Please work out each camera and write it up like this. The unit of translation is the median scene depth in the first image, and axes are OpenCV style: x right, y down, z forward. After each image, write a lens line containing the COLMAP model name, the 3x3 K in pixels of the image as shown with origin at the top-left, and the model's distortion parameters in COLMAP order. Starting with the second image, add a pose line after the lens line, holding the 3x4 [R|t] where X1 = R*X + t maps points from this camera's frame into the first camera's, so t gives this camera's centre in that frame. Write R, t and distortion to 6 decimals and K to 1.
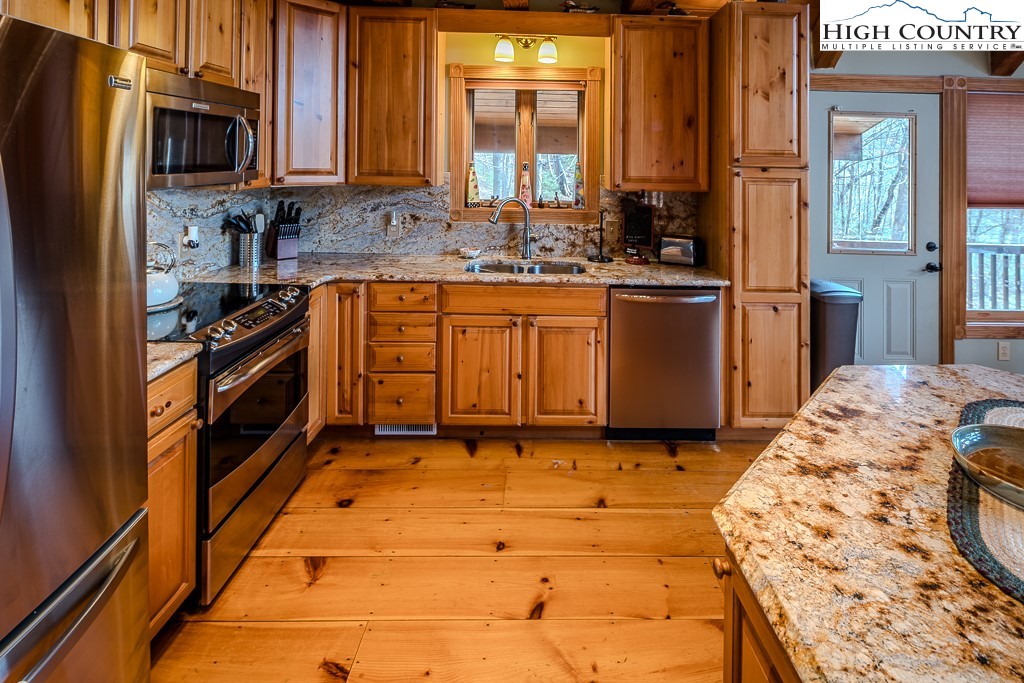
lens RADIAL K [[533.0, 0, 559.0], [0, 533.0, 154.9], [0, 0, 1]] dist [-0.000360, 0.000061]
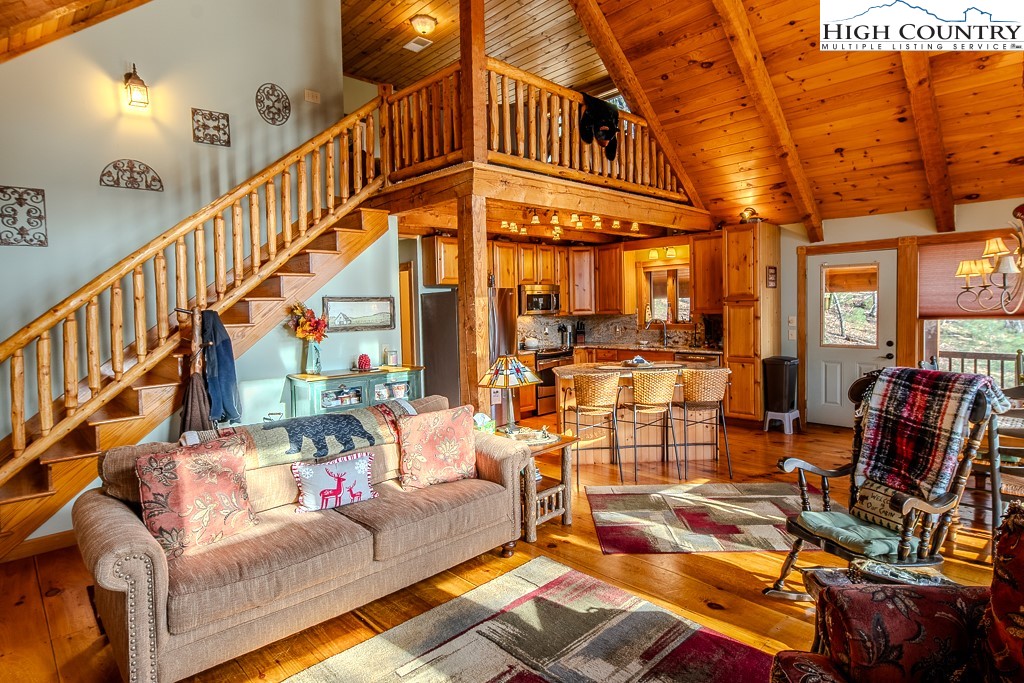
lens RADIAL K [[545.3, 0, 516.1], [0, 545.3, 325.4], [0, 0, 1]] dist [-0.003559, -0.001812]
pose [[0.673845, -0.012702, -0.738764, 1.310223], [0.047965, 0.998495, 0.026582, 0.019561], [0.737314, -0.053347, 0.673440, -1.089929]]
